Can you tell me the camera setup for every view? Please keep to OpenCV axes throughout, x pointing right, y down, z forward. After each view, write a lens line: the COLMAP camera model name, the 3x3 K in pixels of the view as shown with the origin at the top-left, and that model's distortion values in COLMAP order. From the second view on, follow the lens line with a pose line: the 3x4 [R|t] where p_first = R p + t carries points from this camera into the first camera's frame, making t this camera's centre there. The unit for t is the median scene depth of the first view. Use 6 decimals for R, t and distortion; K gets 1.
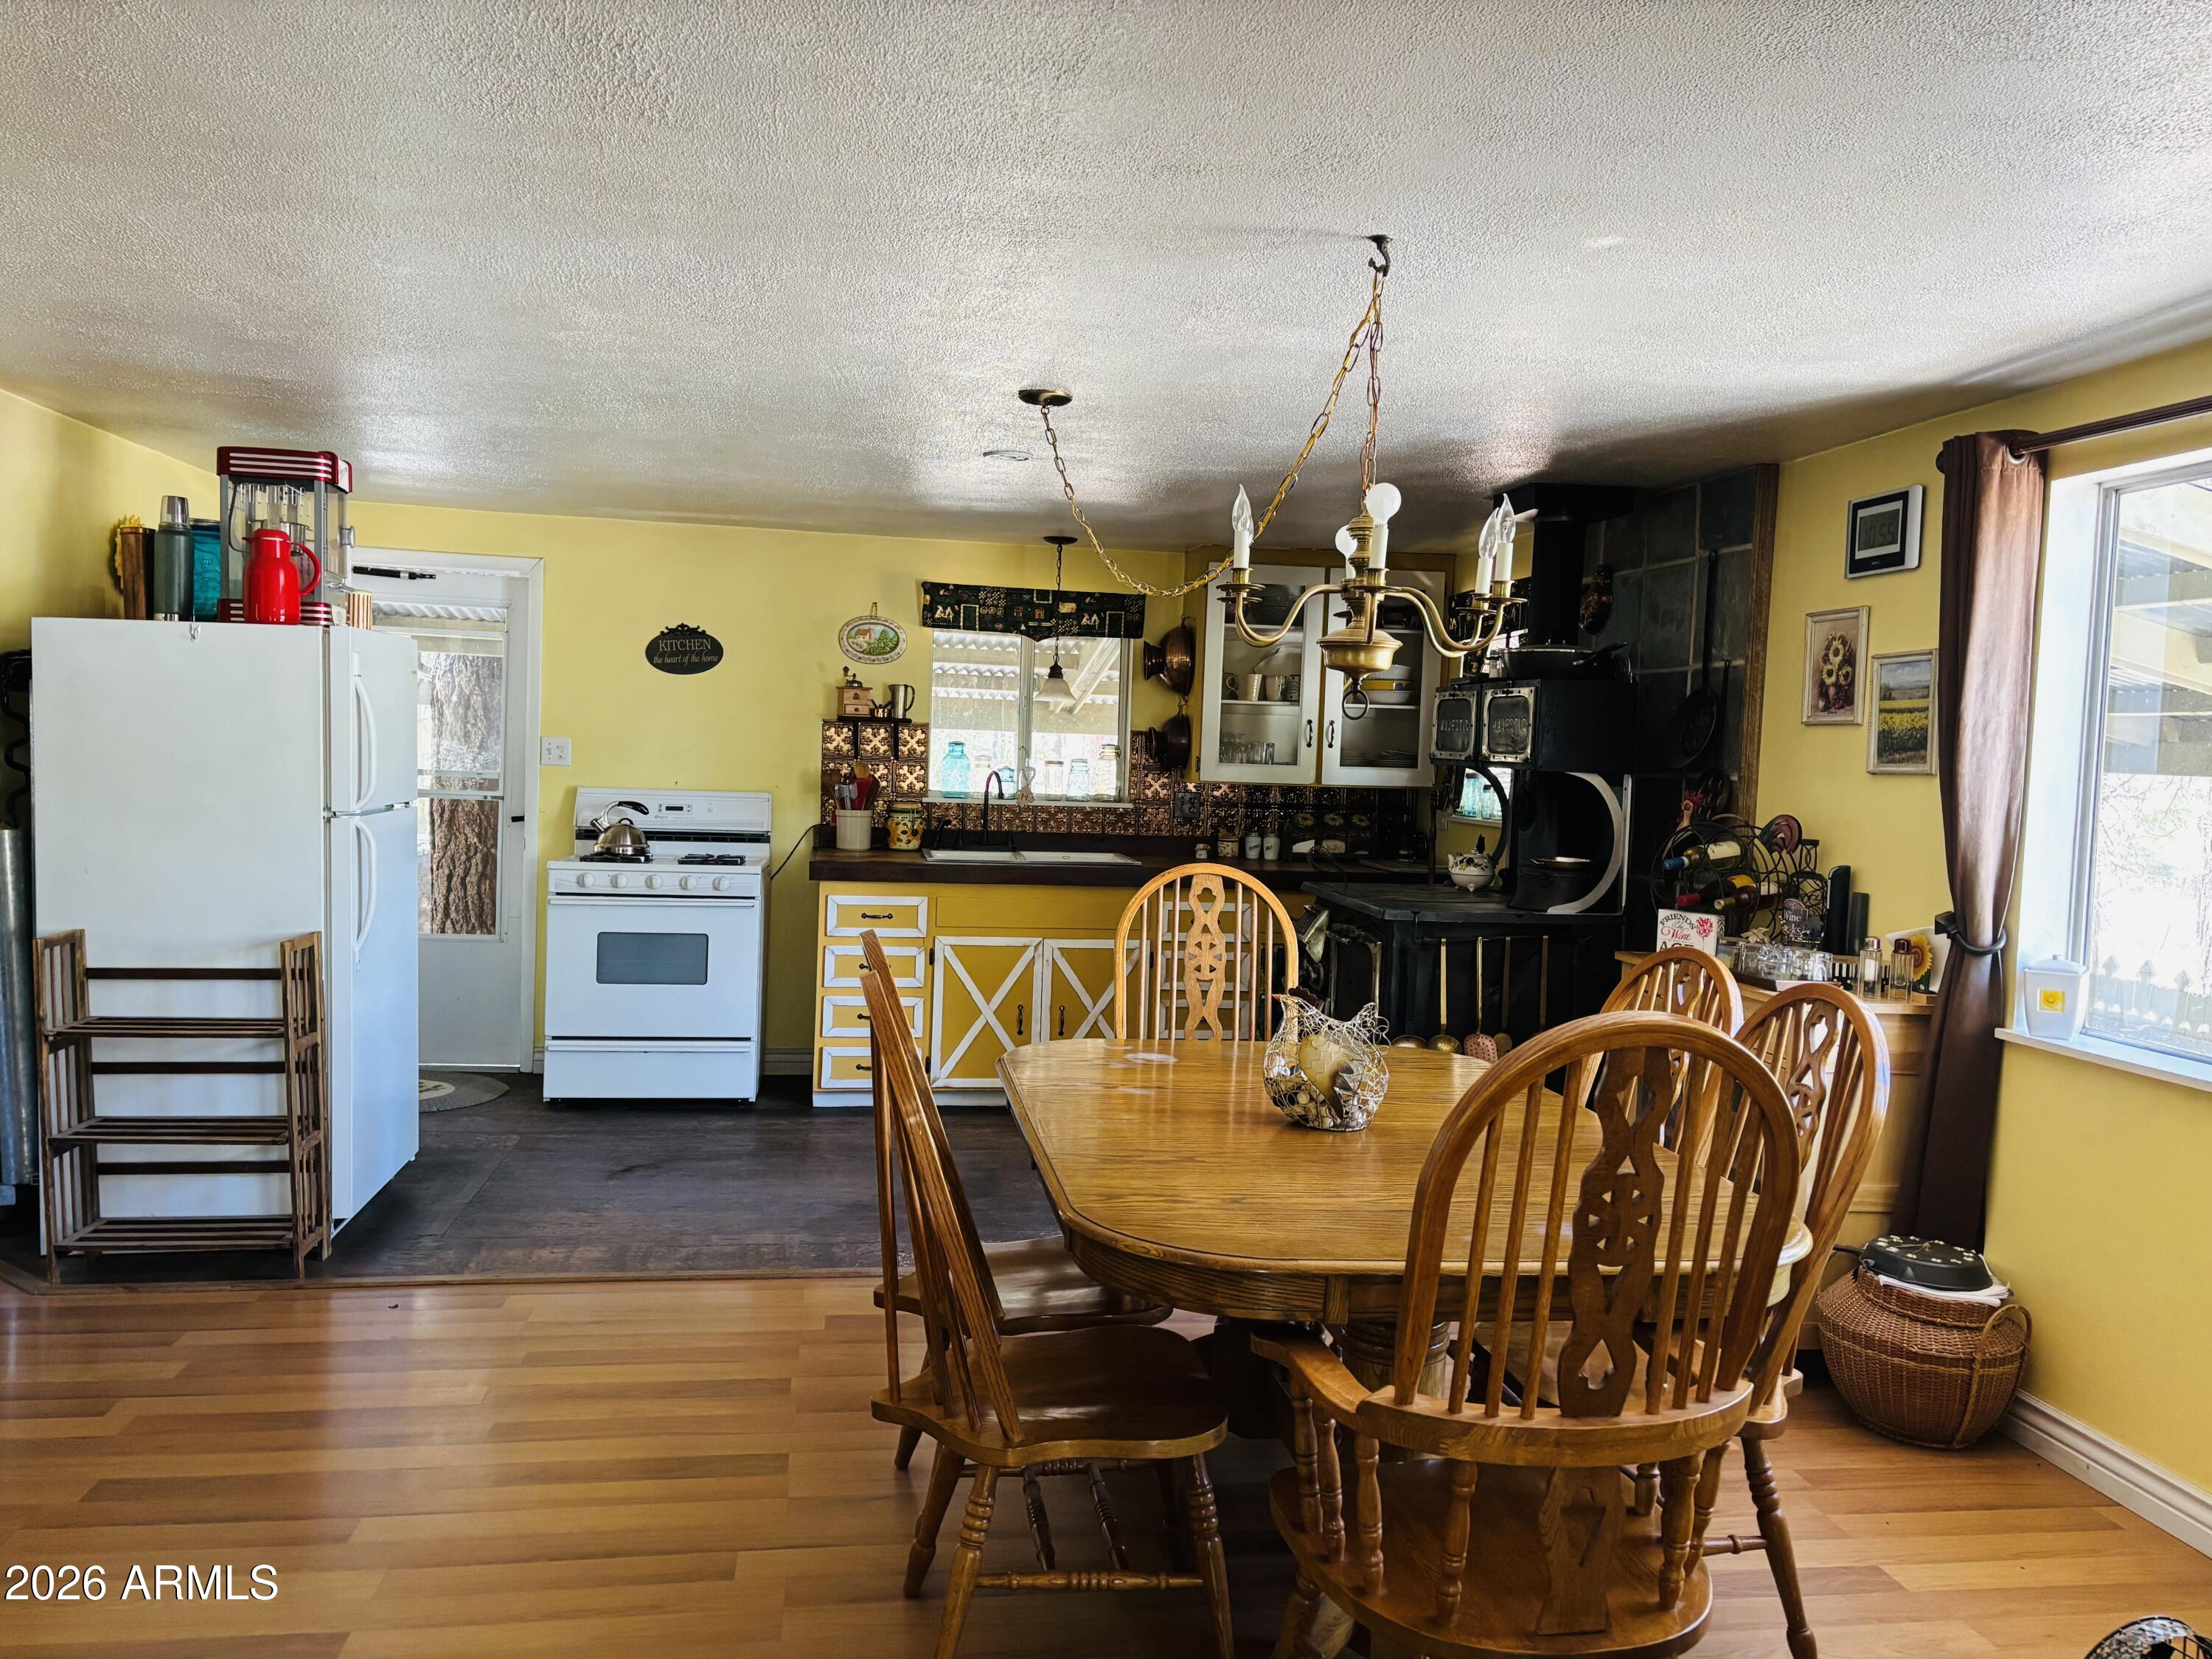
lens RADIAL K [[1642.6, 0, 1114.4], [0, 1642.6, 843.8], [0, 0, 1]] dist [0.108597, -0.165042]
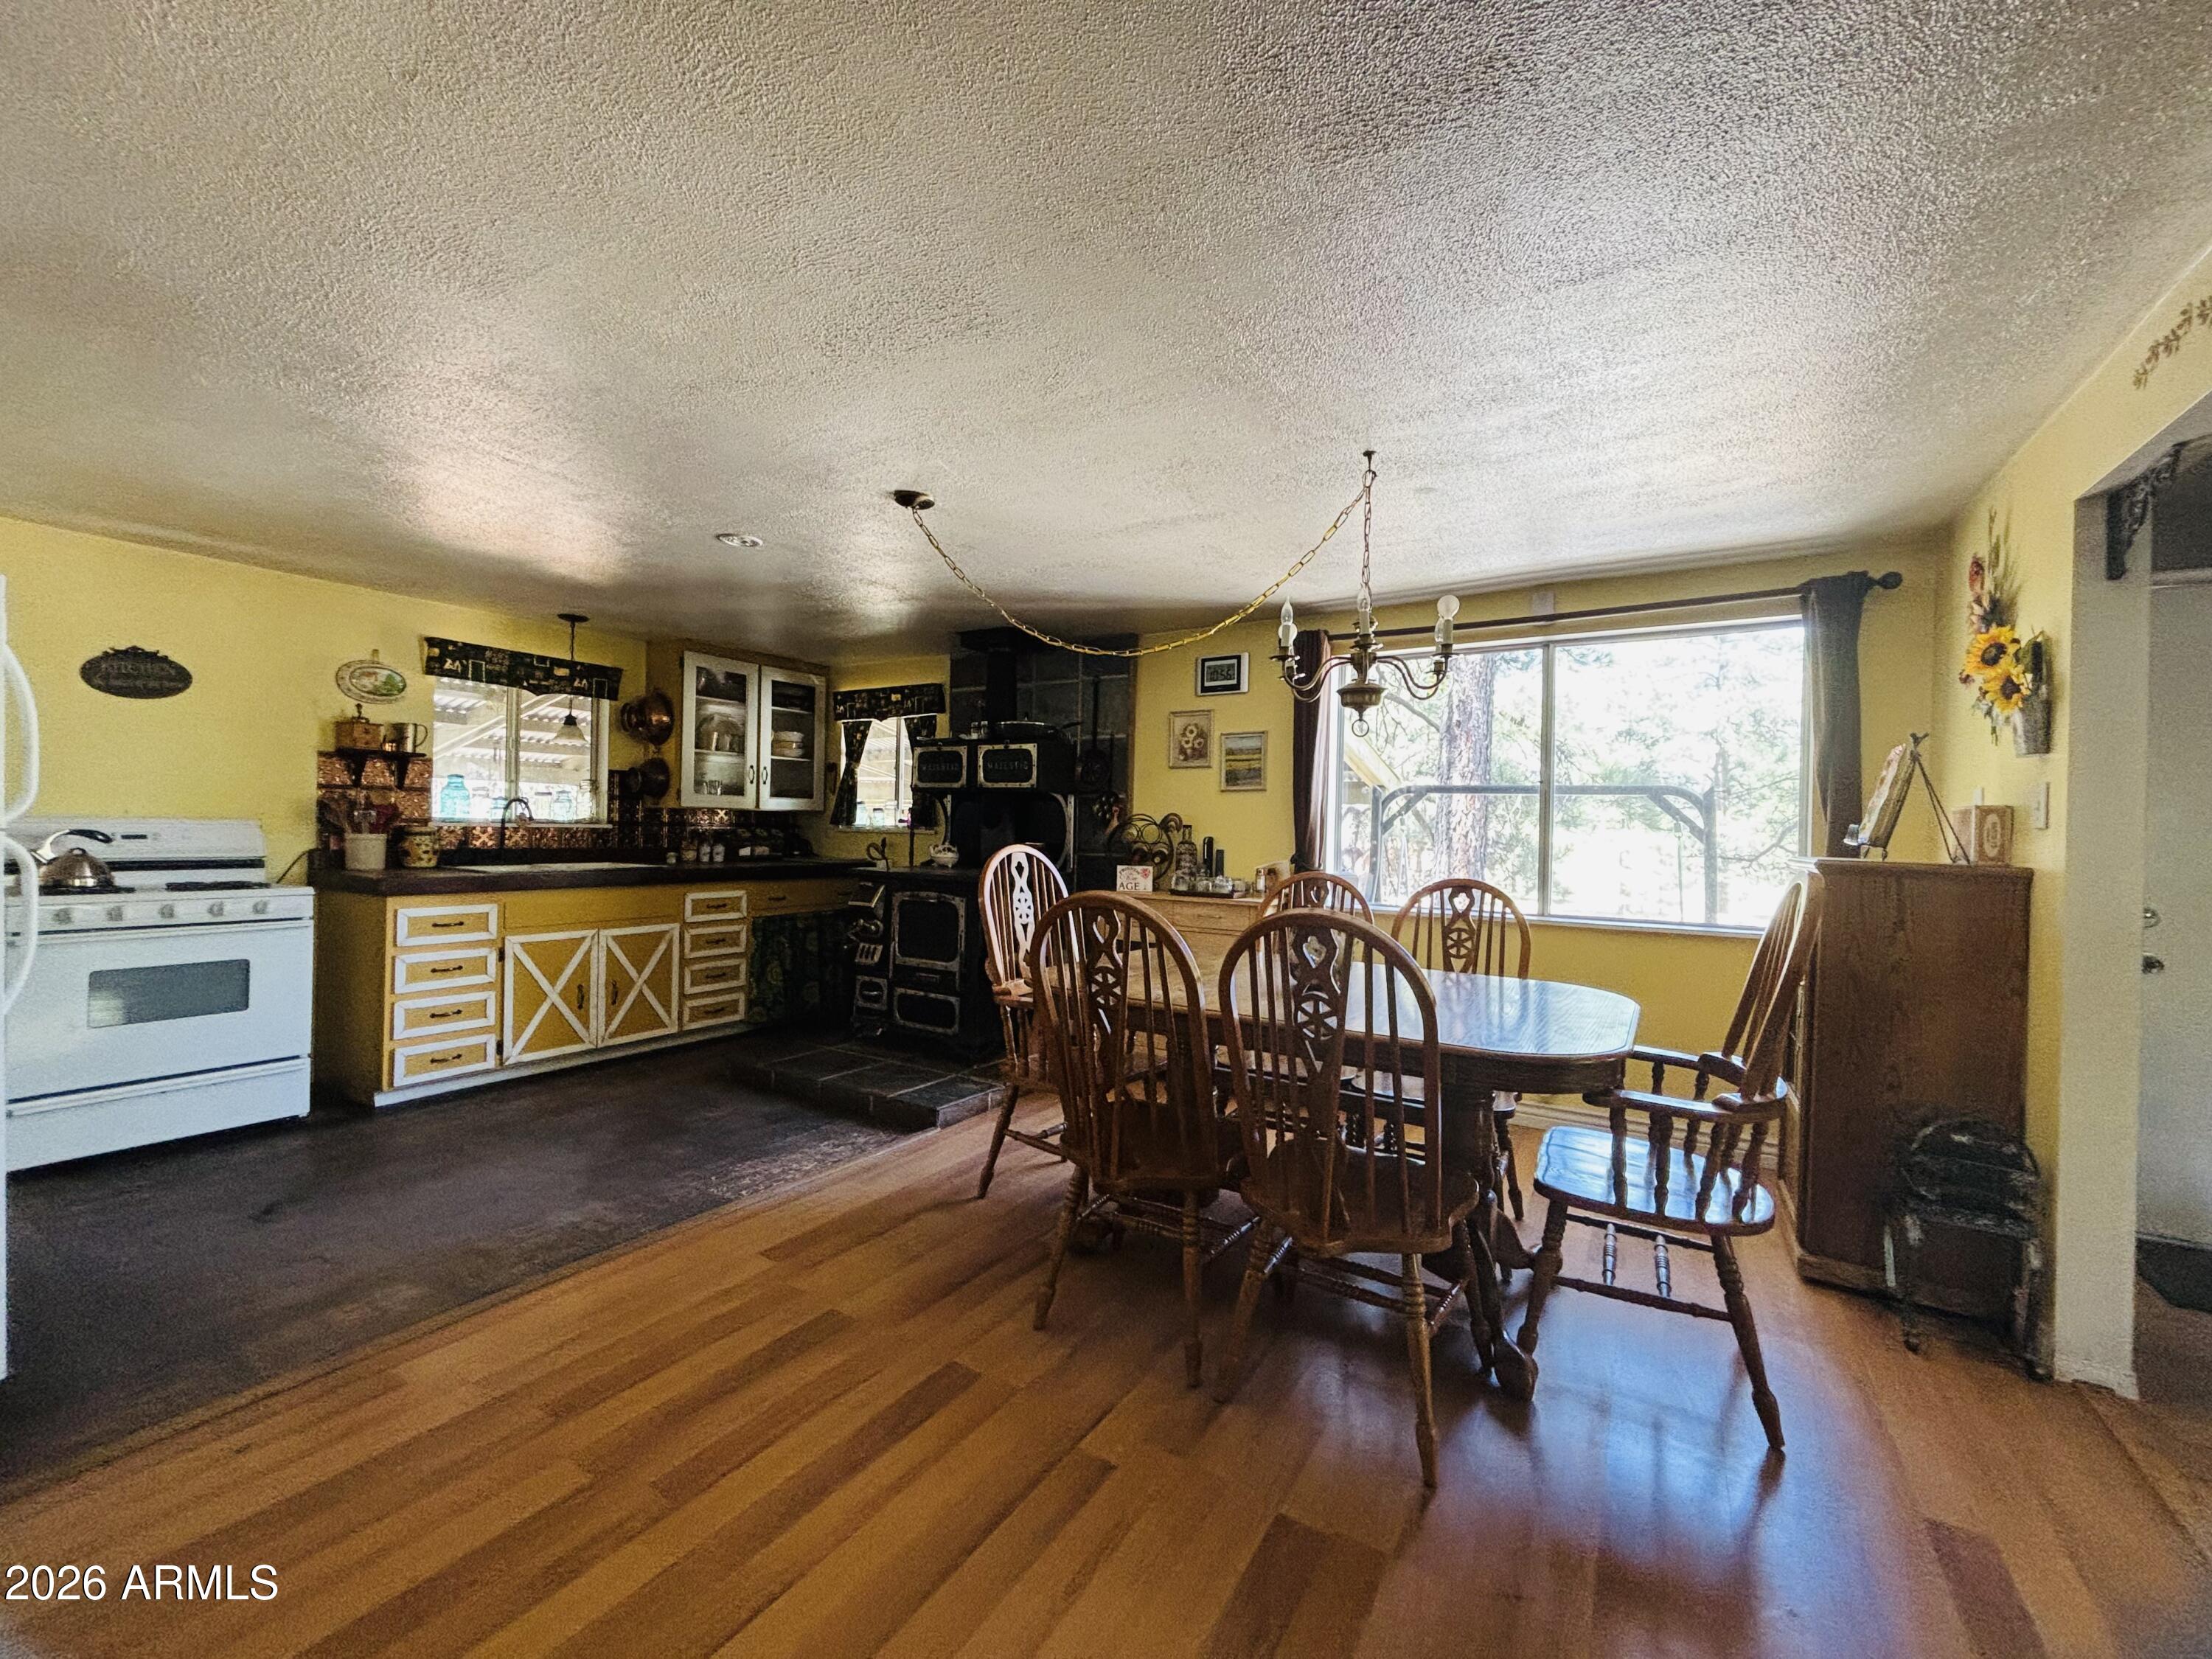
lens RADIAL K [[879.6, 0, 1106.0], [0, 879.6, 829.5], [0, 0, 1]] dist [0.002100, -0.006155]
pose [[0.657699, -0.022094, 0.752957, -0.399987], [0.046639, 0.998846, -0.011430, 0.009398], [-0.751836, 0.042634, 0.657971, 0.353316]]
